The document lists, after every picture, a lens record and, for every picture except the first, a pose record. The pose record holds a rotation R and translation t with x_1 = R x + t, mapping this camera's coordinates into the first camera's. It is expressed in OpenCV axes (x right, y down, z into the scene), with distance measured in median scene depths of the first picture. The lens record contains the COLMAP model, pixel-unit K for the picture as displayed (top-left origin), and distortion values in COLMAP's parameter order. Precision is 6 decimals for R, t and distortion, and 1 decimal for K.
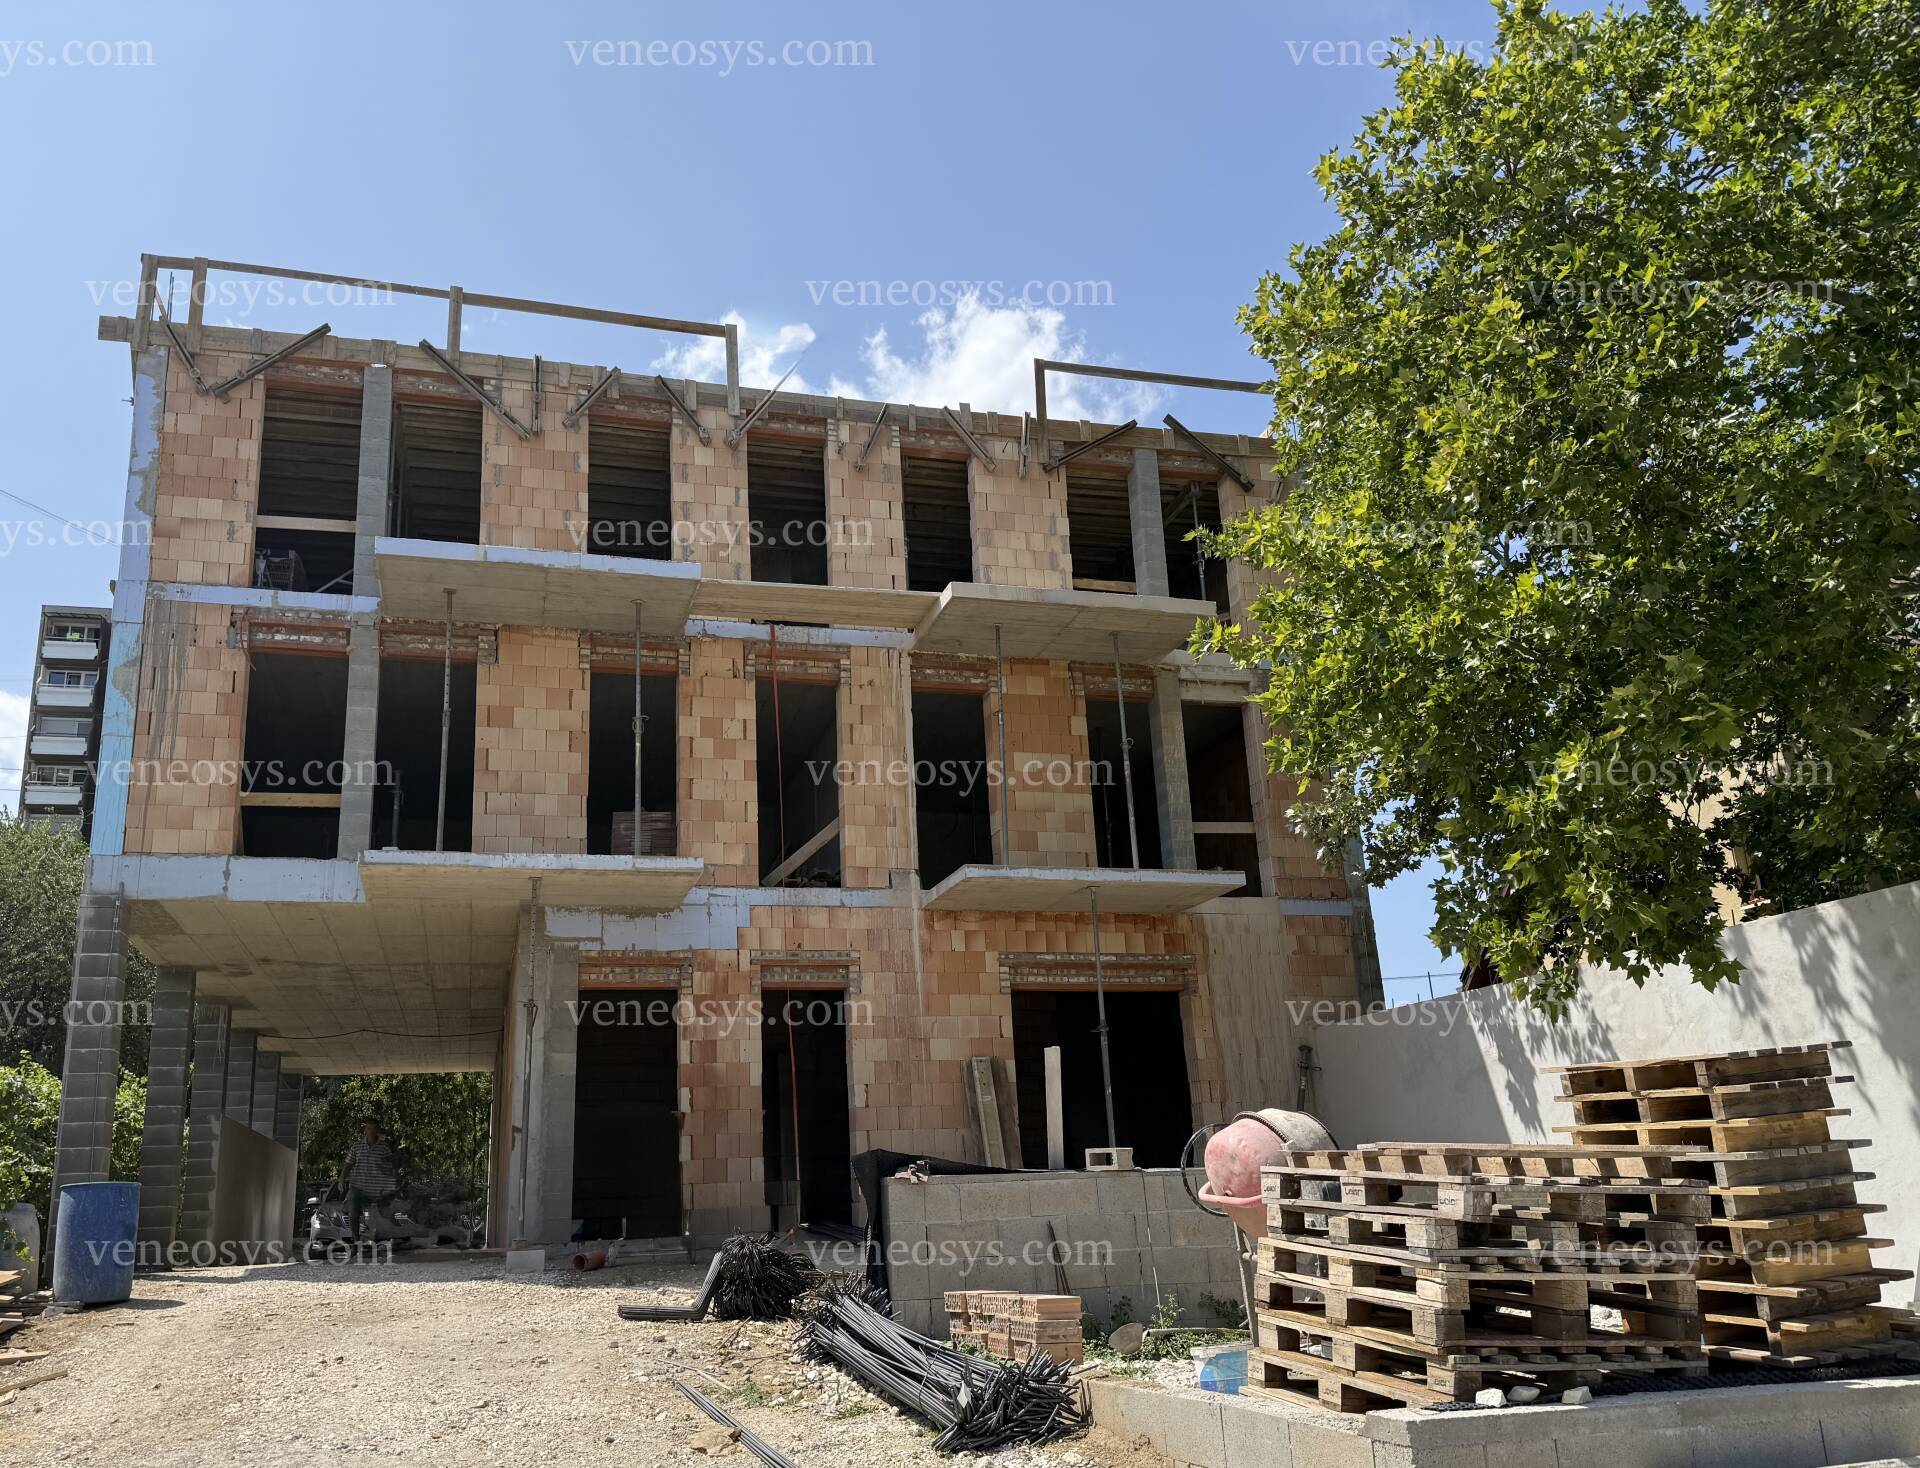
lens RADIAL K [[1473.0, 0, 835.5], [0, 1473.0, 821.6], [0, 0, 1]] dist [0.160241, -0.279720]
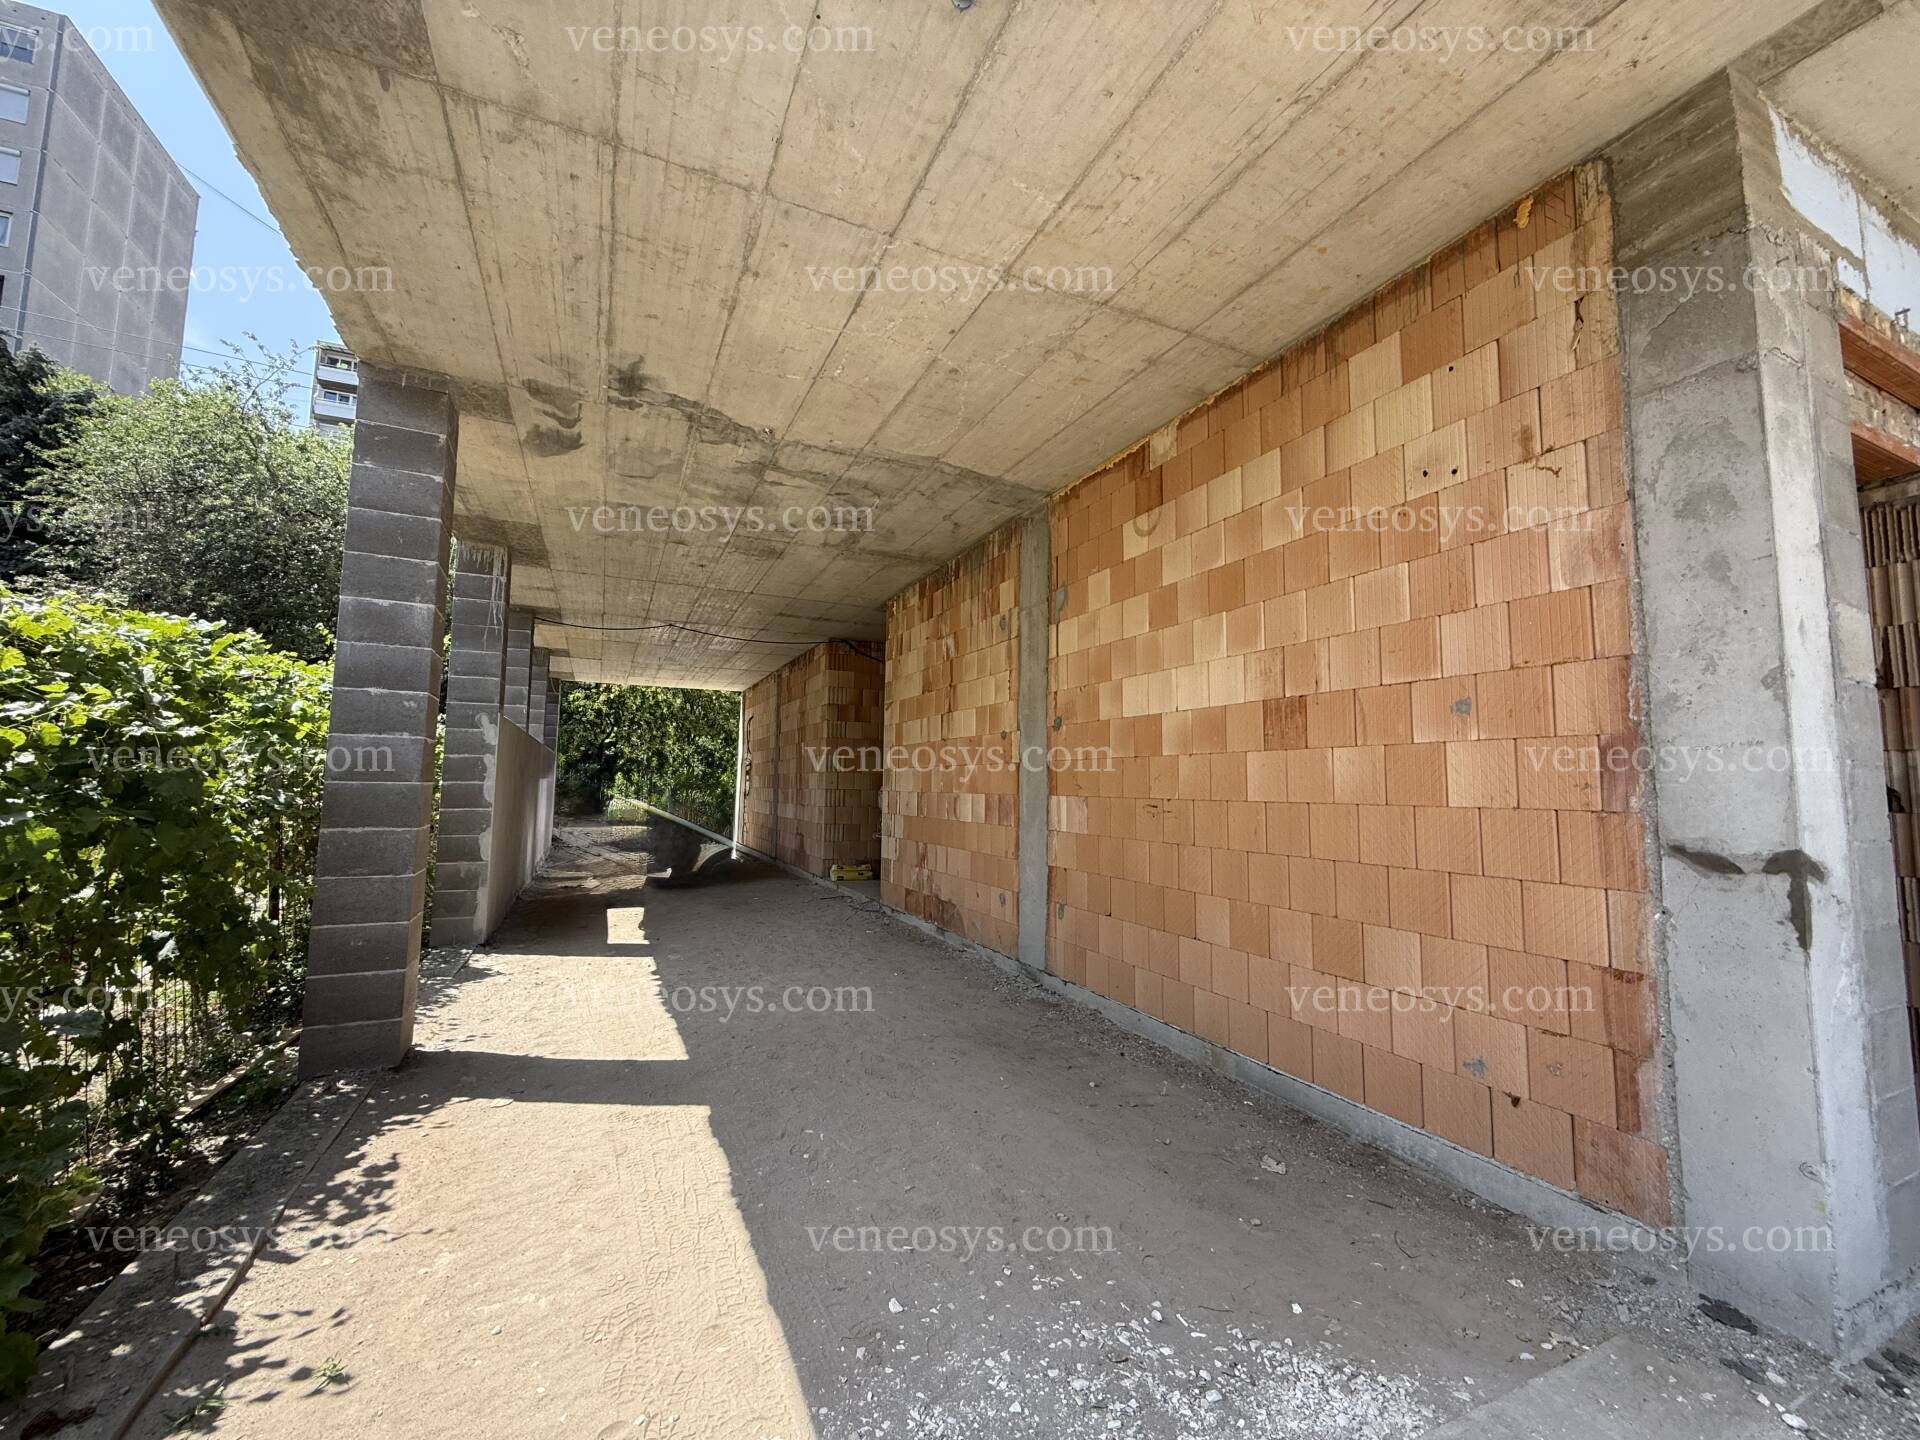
lens RADIAL K [[764.0, 0, 955.7], [0, 764.0, 716.4], [0, 0, 1]] dist [-0.000275, -0.000290]
pose [[0.979072, 0.061346, 0.194047, -0.352546], [-0.093238, 0.982745, 0.159748, 0.156928], [-0.180899, -0.174498, 0.967898, 0.814665]]
